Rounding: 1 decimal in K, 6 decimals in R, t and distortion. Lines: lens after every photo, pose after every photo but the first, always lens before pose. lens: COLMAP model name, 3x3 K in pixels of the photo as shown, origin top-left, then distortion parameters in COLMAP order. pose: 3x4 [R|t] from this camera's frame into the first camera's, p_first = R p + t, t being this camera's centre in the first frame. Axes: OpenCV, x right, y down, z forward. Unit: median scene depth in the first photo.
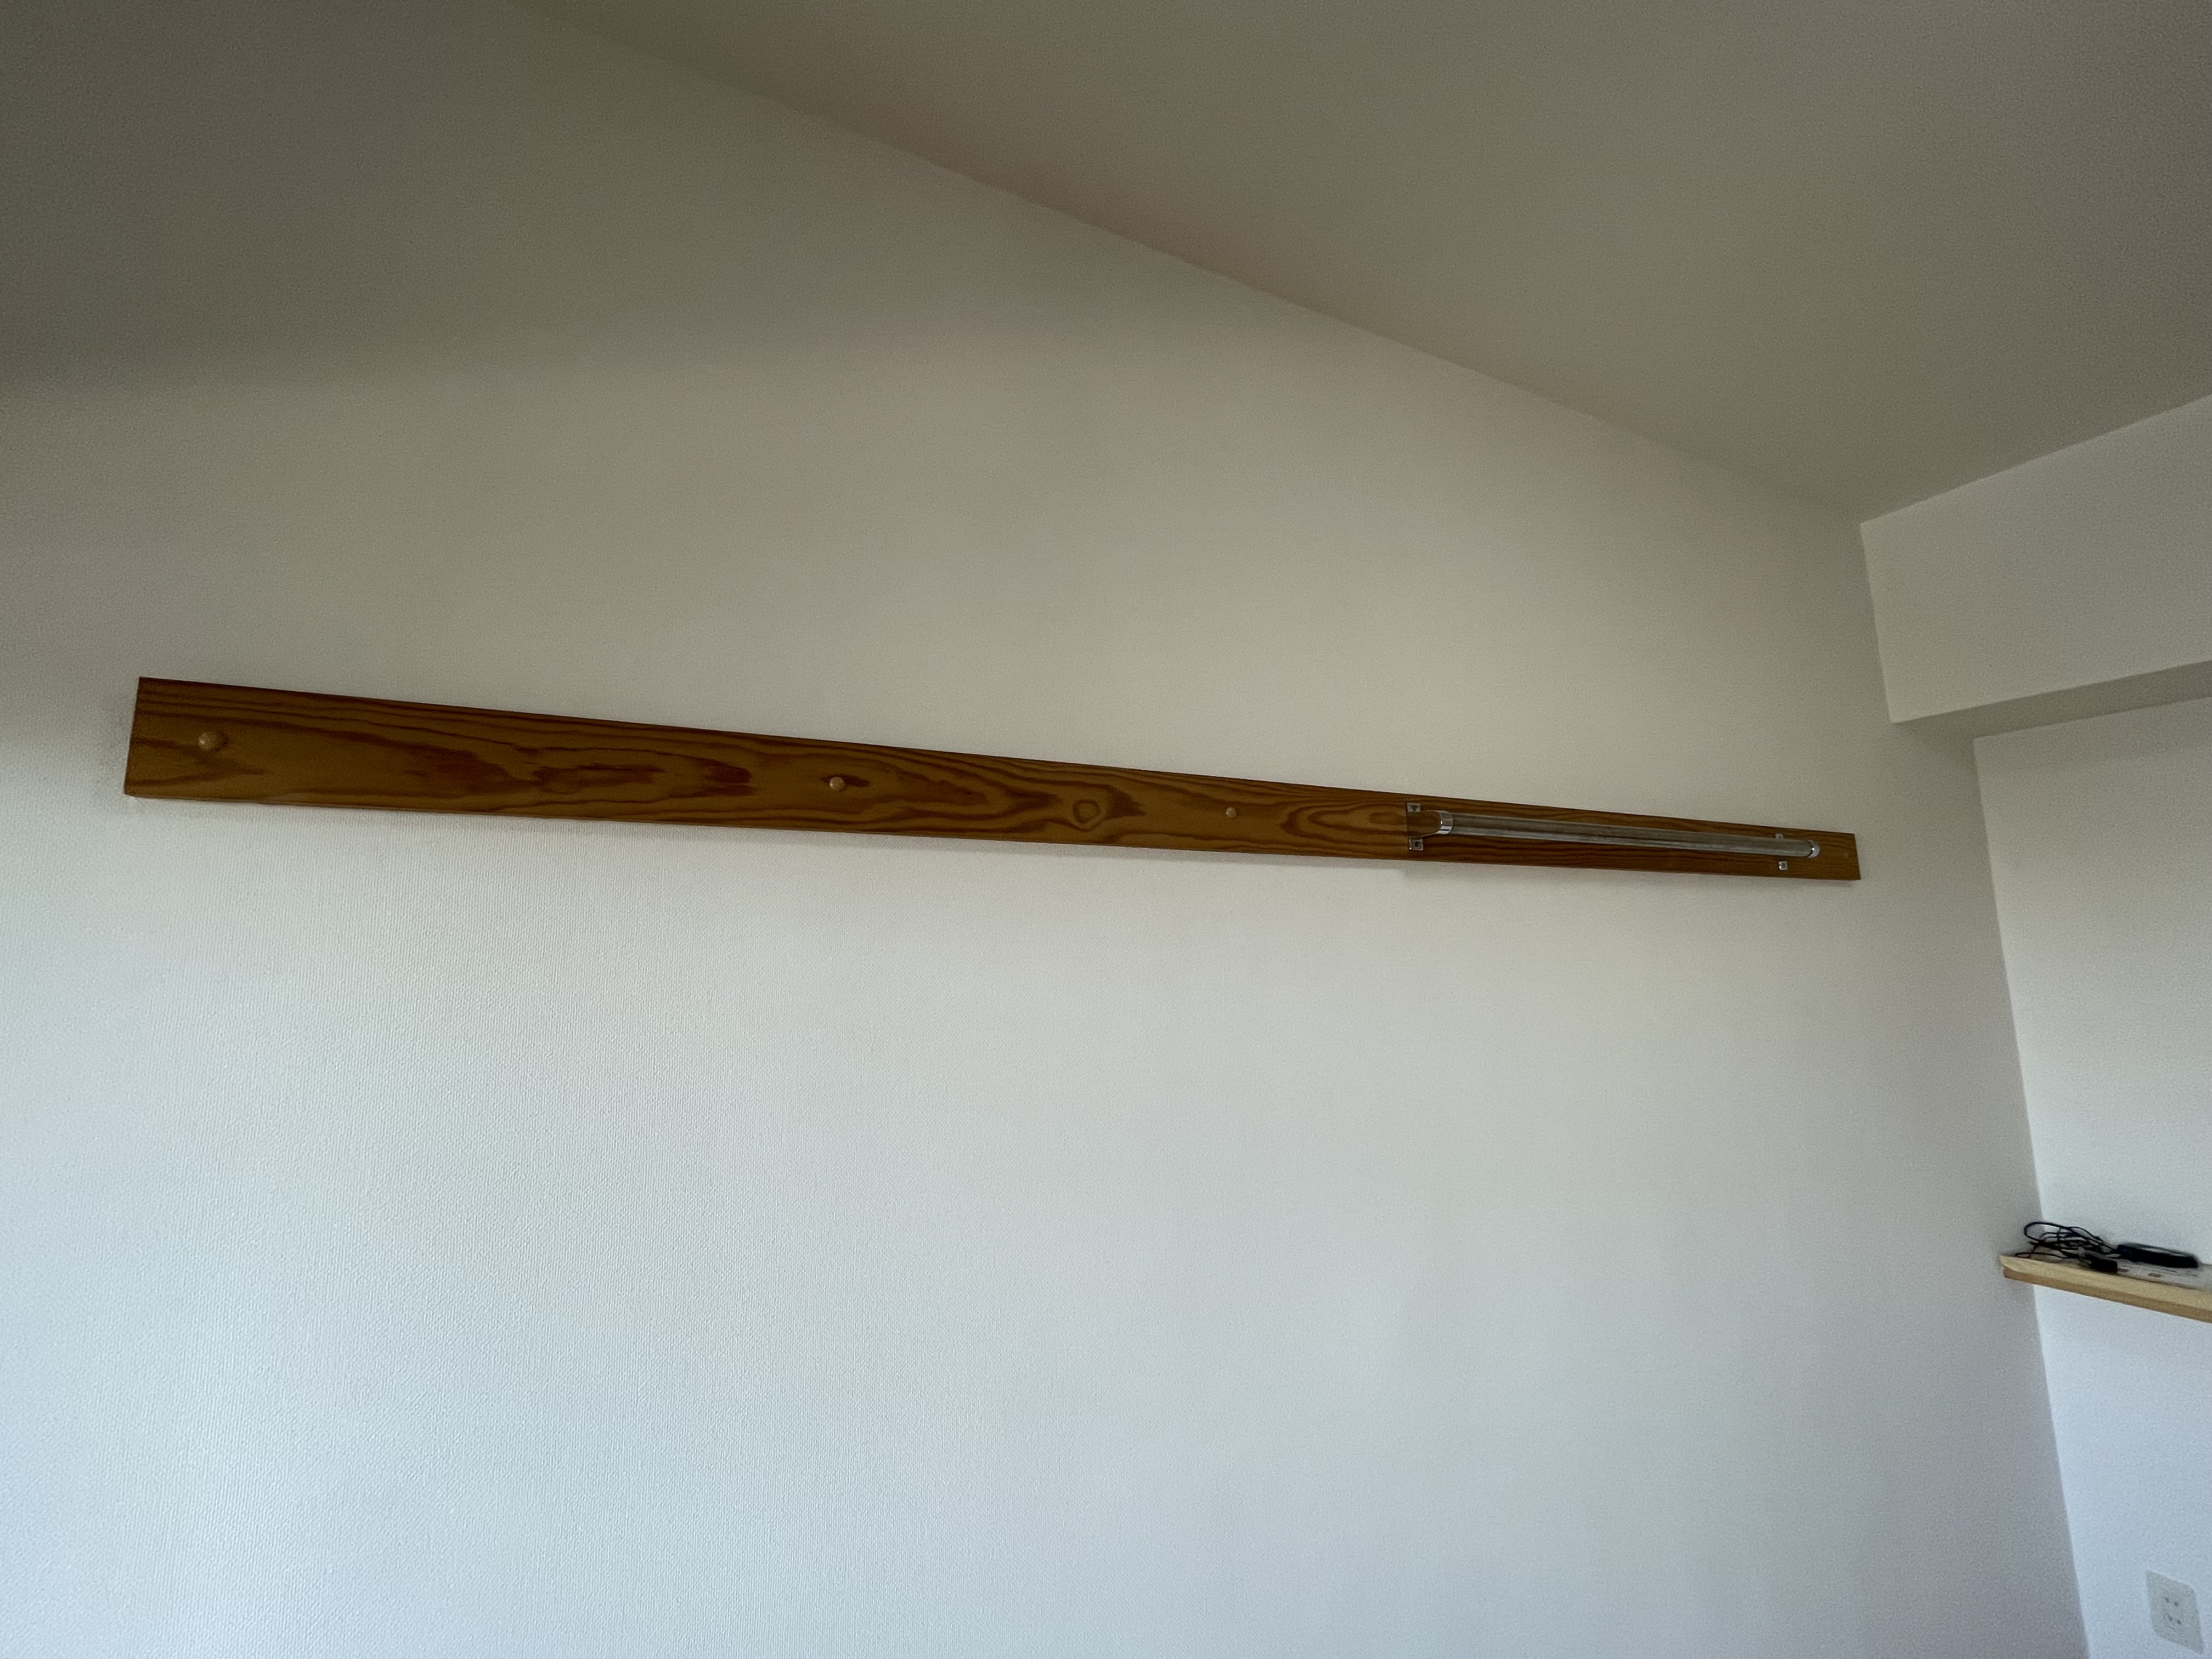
lens RADIAL K [[896.9, 0, 1105.1], [0, 896.9, 830.3], [0, 0, 1]] dist [0.000882, -0.000123]
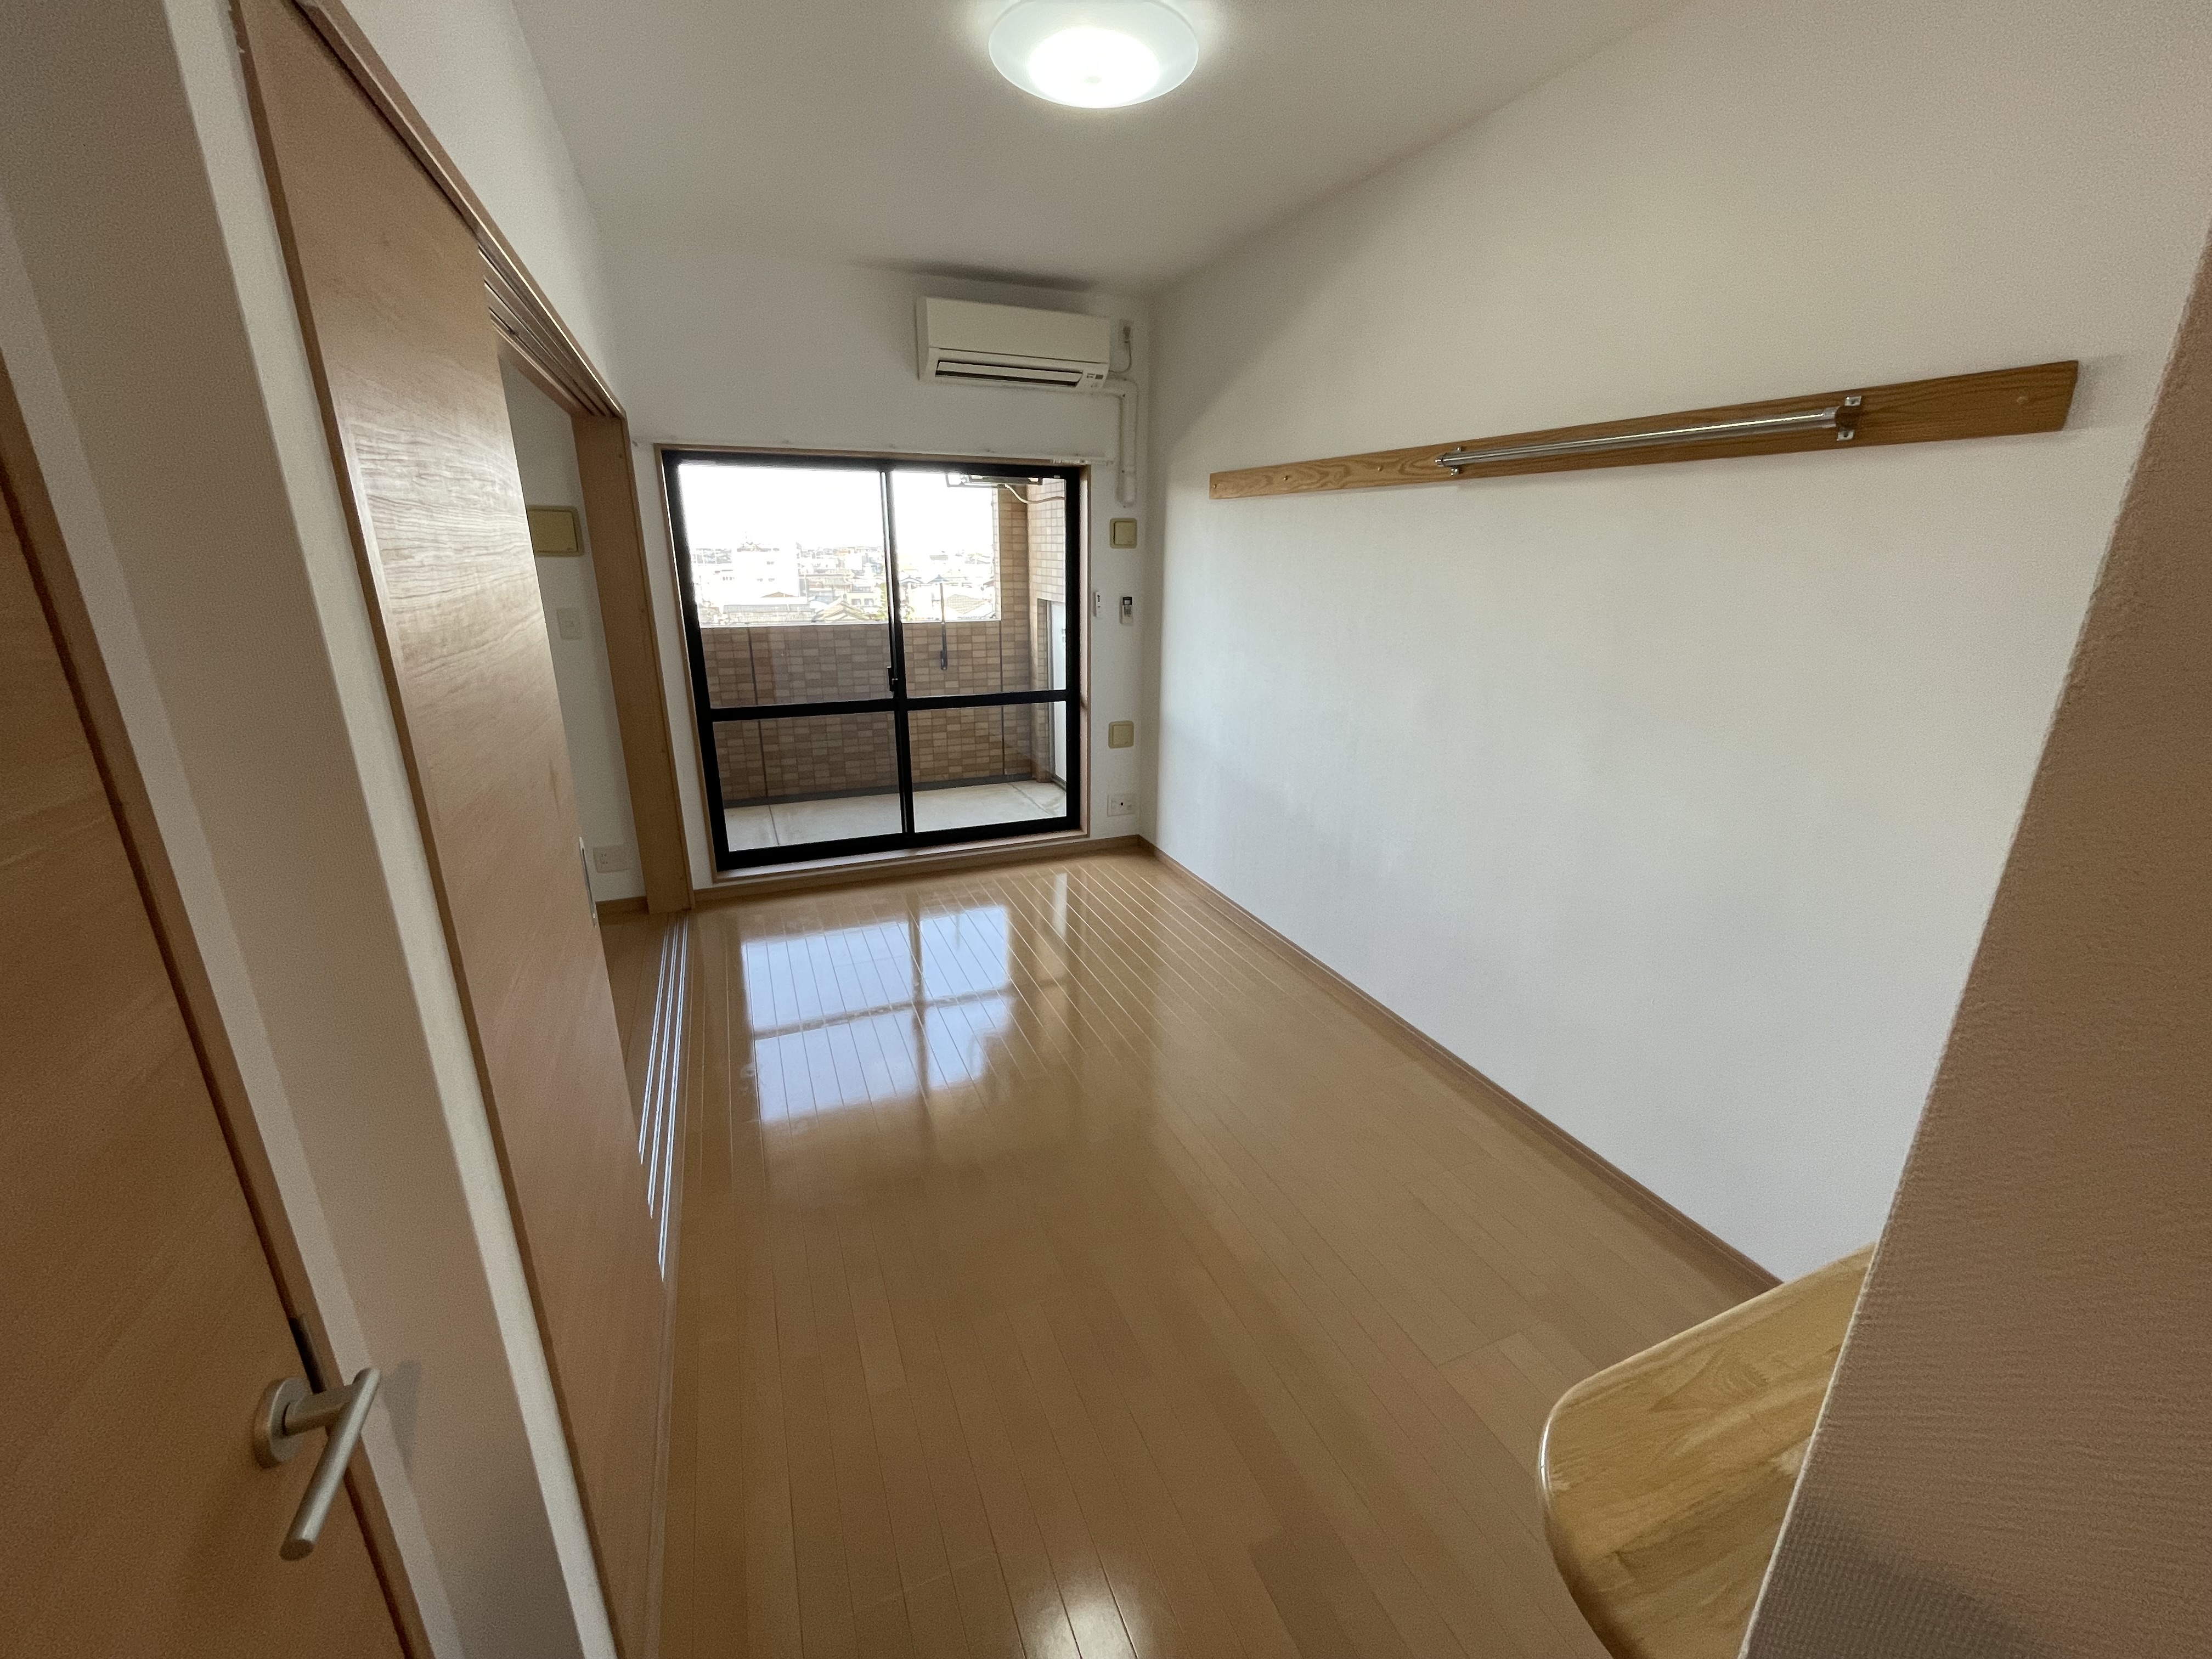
lens RADIAL K [[896.9, 0, 1111.5], [0, 896.9, 826.5], [0, 0, 1]] dist [0.000882, -0.000123]
pose [[-0.064959, 0.314963, -0.946878, 2.497397], [0.138552, 0.942538, 0.304014, 0.047091], [0.988222, -0.111443, -0.104865, 0.468032]]
